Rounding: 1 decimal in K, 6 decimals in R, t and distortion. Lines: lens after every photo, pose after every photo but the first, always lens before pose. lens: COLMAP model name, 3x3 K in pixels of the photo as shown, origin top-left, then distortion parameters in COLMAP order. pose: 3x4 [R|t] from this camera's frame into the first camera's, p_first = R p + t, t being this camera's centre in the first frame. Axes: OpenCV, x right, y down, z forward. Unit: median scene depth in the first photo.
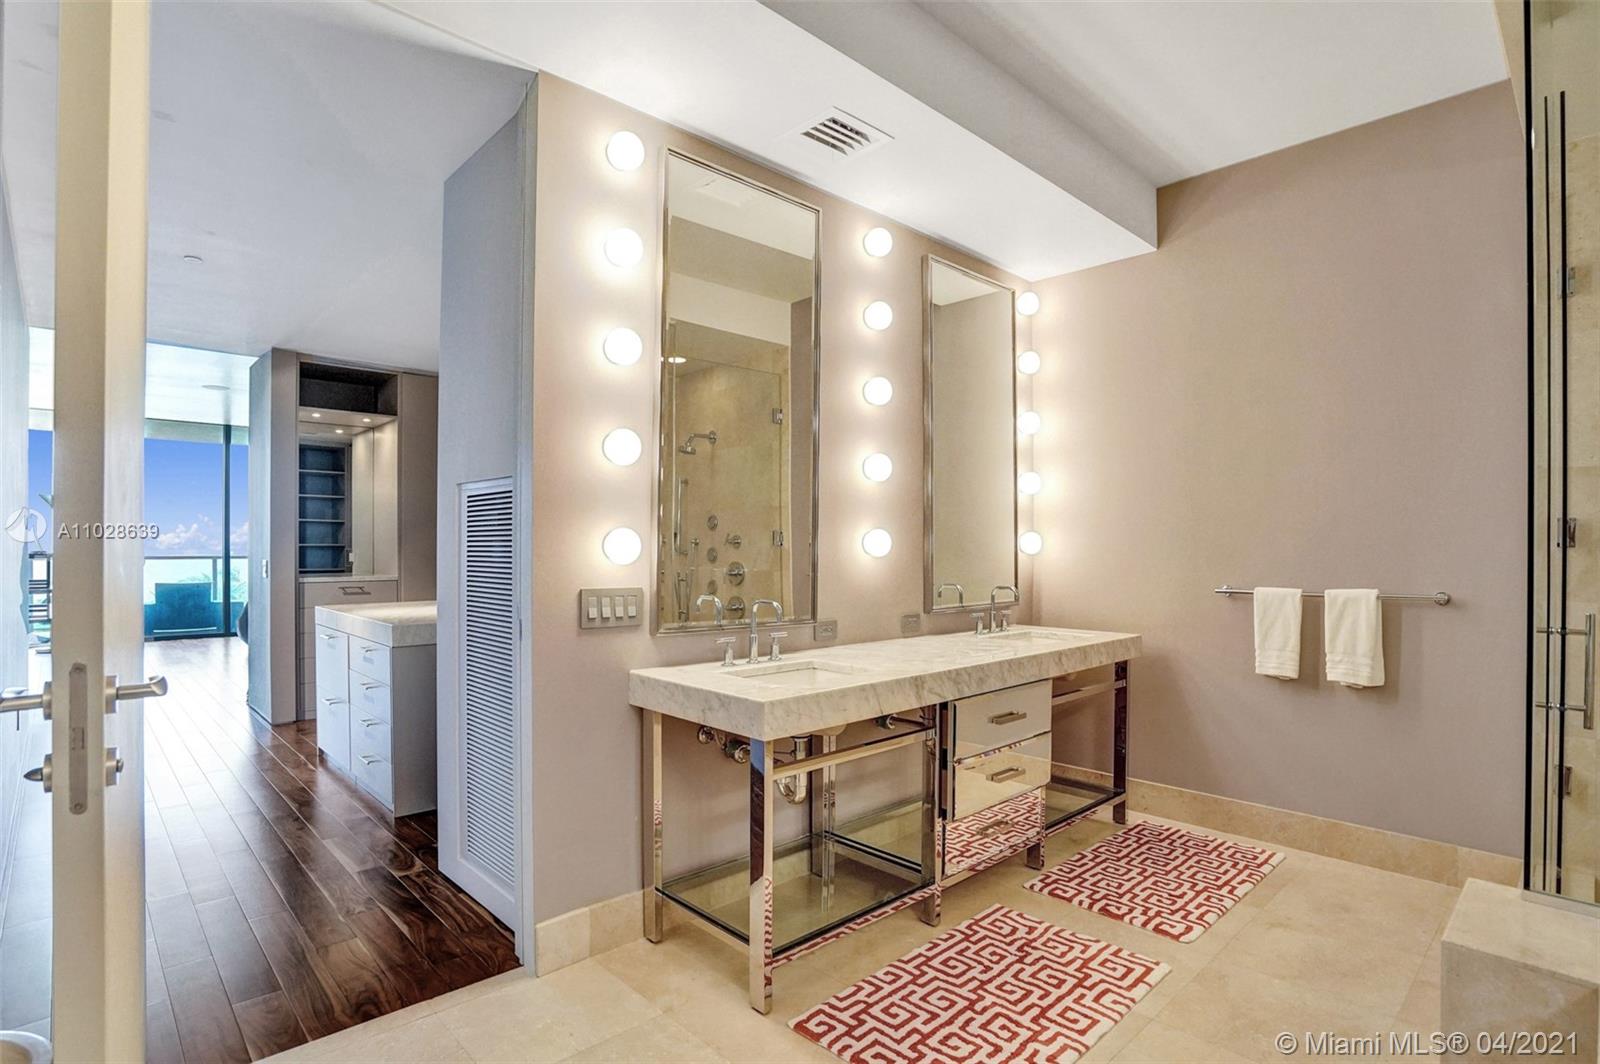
lens RADIAL K [[796.5, 0, 781.0], [0, 796.5, 543.3], [0, 0, 1]] dist [-0.089879, 0.039829]
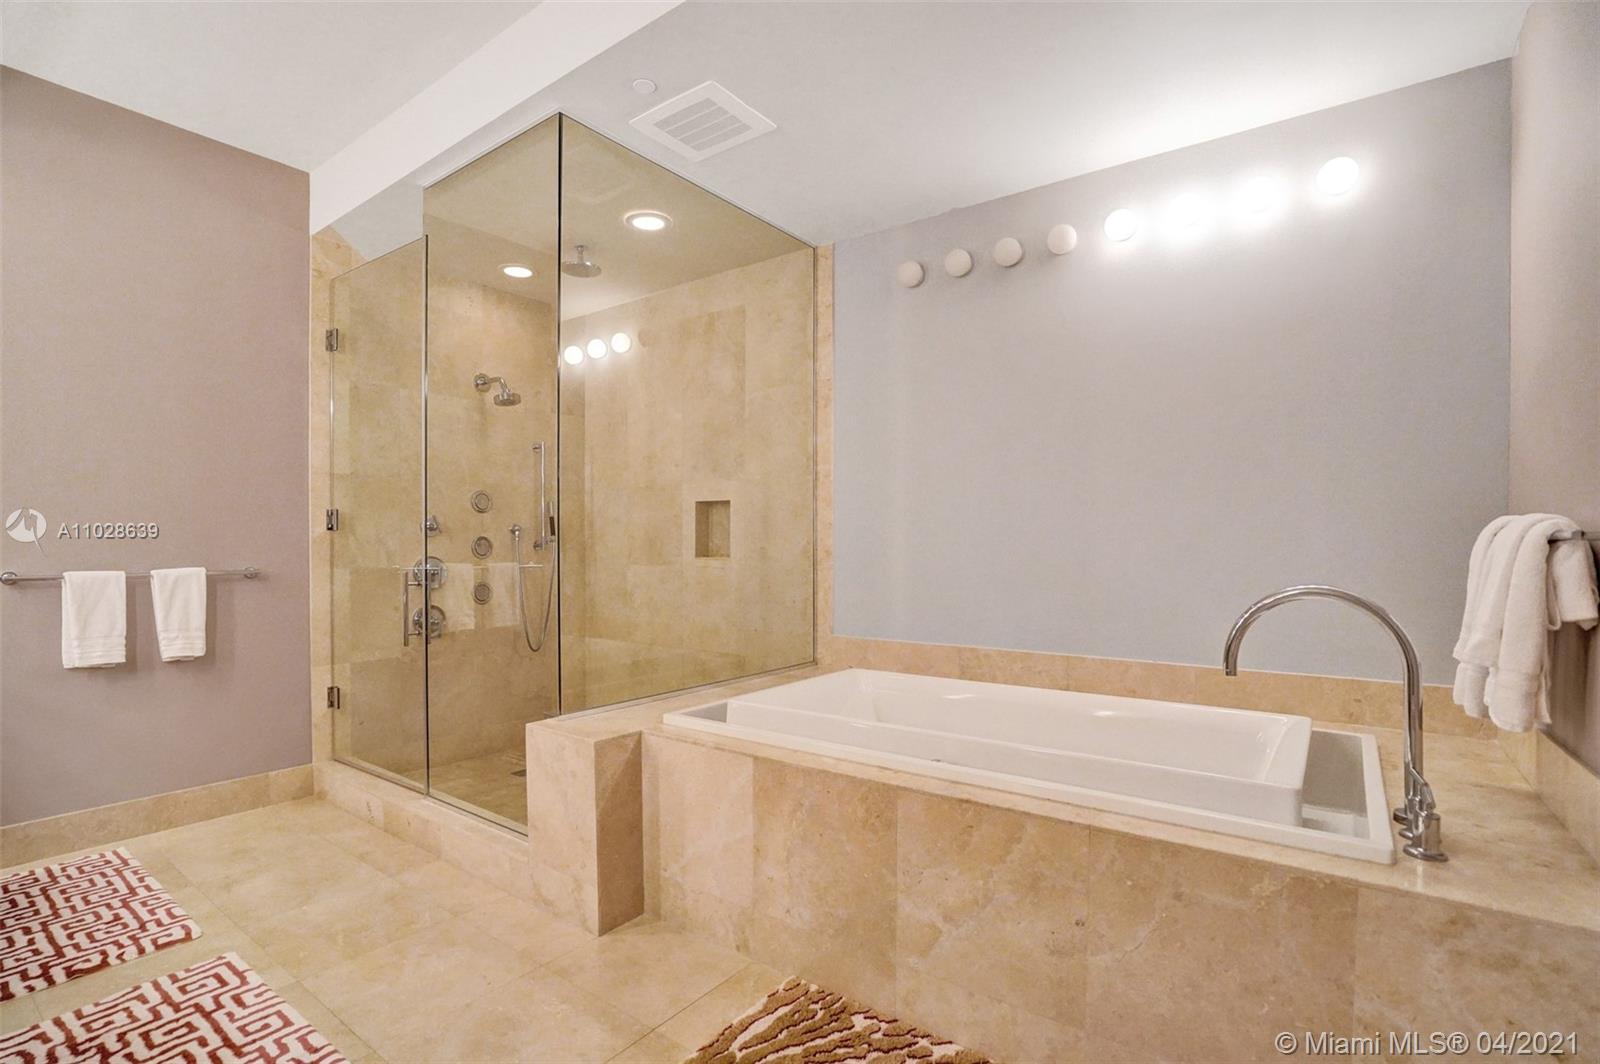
lens RADIAL K [[743.4, 0, 796.9], [0, 743.4, 551.7], [0, 0, 1]] dist [-0.055788, 0.016072]
pose [[-0.190620, -0.014551, 0.981556, -0.458656], [-0.006437, 0.999887, 0.013573, 0.020102], [-0.981643, -0.003731, -0.190692, 0.412249]]
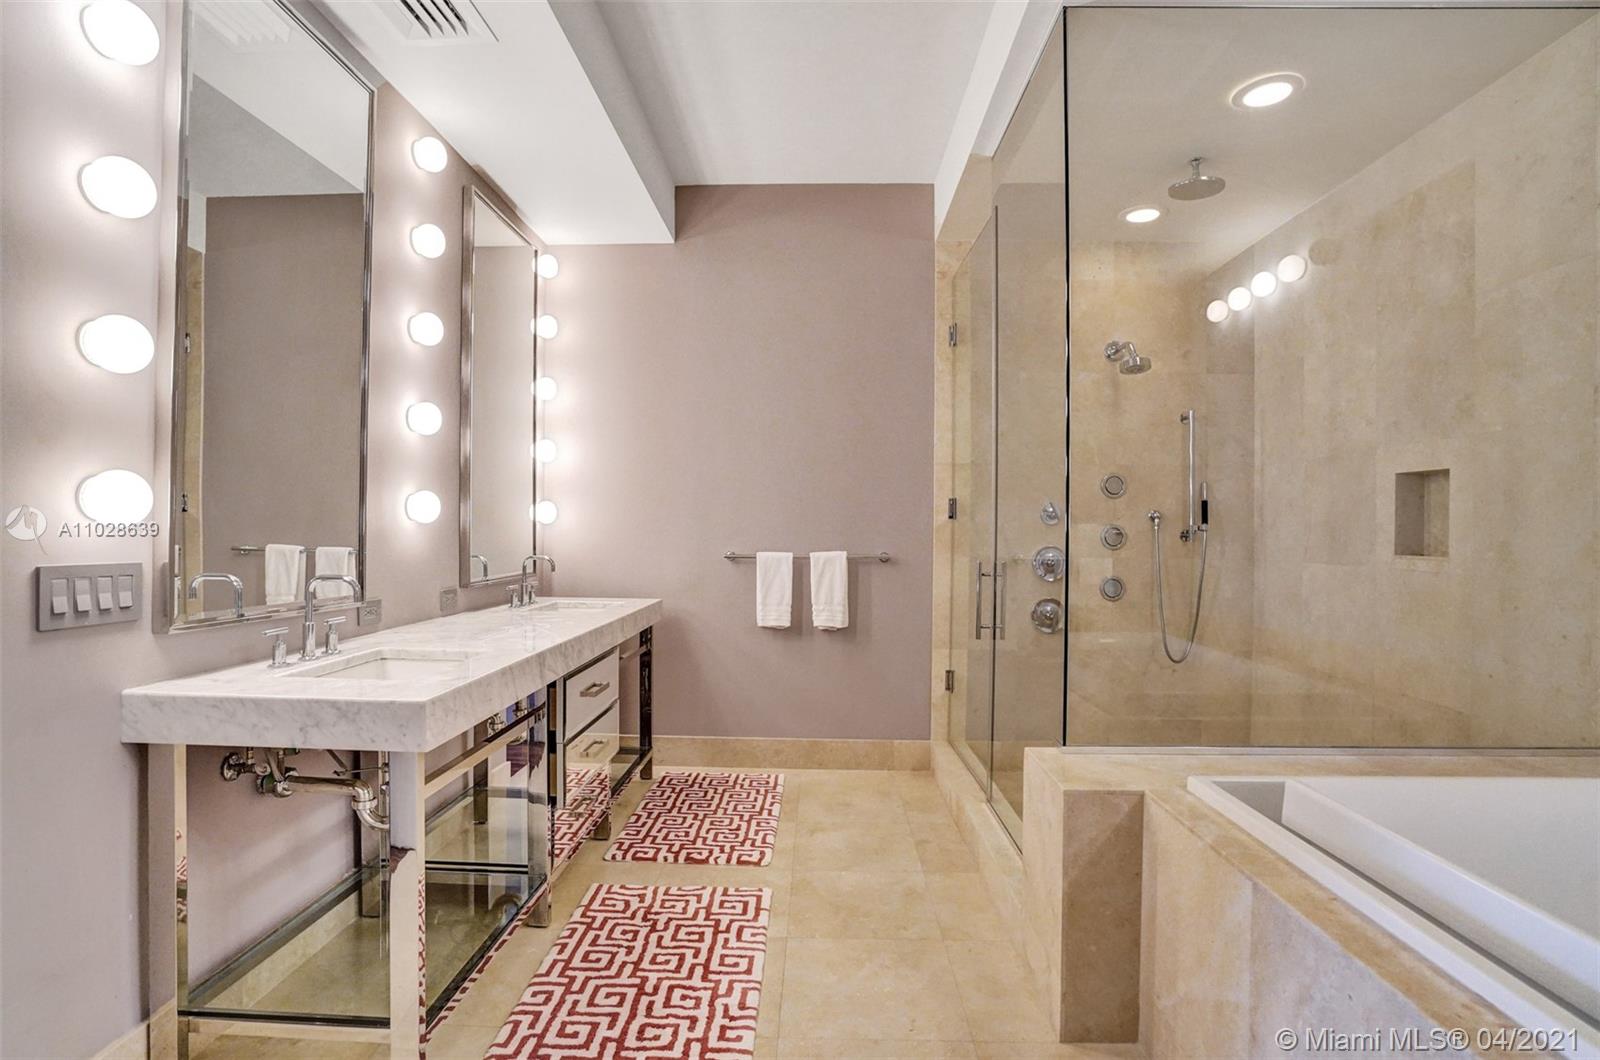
lens RADIAL K [[779.0, 0, 800.0], [0, 779.0, 530.0], [0, 0, 1]] dist [-0.063115, 0.020641]
pose [[0.697595, 0.002375, 0.716488, -0.234684], [-0.009718, 0.999934, 0.006146, 0.019268], [-0.716426, -0.011250, 0.697572, 0.170545]]
